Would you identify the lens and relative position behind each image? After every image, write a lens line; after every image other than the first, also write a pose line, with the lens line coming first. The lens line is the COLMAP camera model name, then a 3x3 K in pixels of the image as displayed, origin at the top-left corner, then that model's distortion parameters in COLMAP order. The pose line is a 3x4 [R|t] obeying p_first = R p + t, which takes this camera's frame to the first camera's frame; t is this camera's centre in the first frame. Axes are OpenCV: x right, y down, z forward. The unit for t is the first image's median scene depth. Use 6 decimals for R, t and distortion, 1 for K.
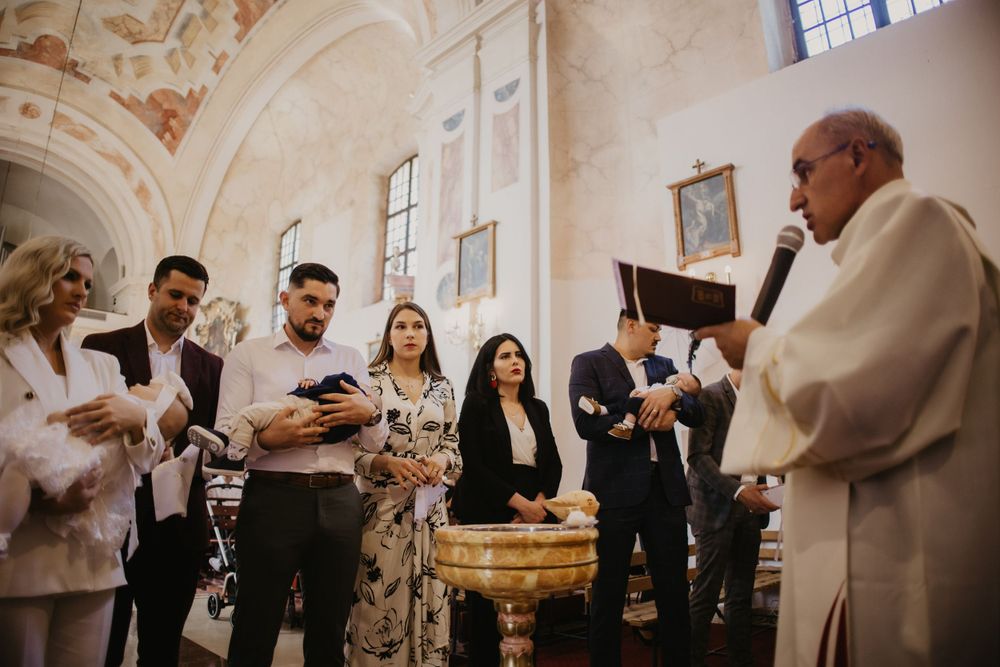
lens RADIAL K [[693.0, 0, 500.0], [0, 693.0, 333.5], [0, 0, 1]] dist [-0.075875, -0.000099]
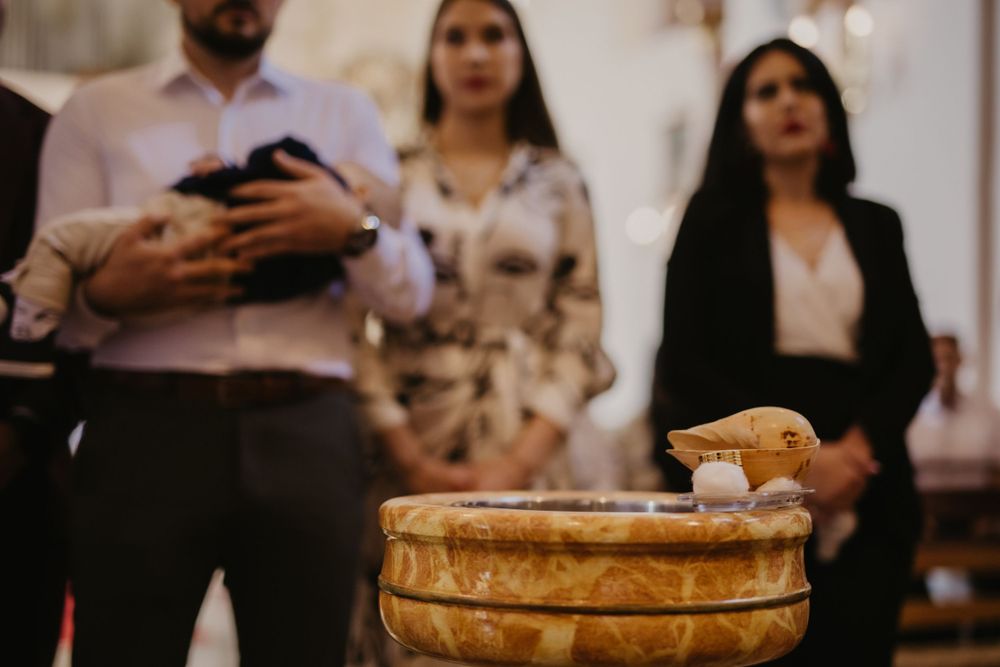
lens RADIAL K [[1452.0, 0, 500.0], [0, 1452.0, 333.5], [0, 0, 1]] dist [-0.024561, -0.032497]
pose [[0.942470, -0.004313, -0.334264, 0.198700], [0.053393, 0.989023, 0.137780, 0.067169], [0.330001, -0.147700, 0.932354, 0.221178]]
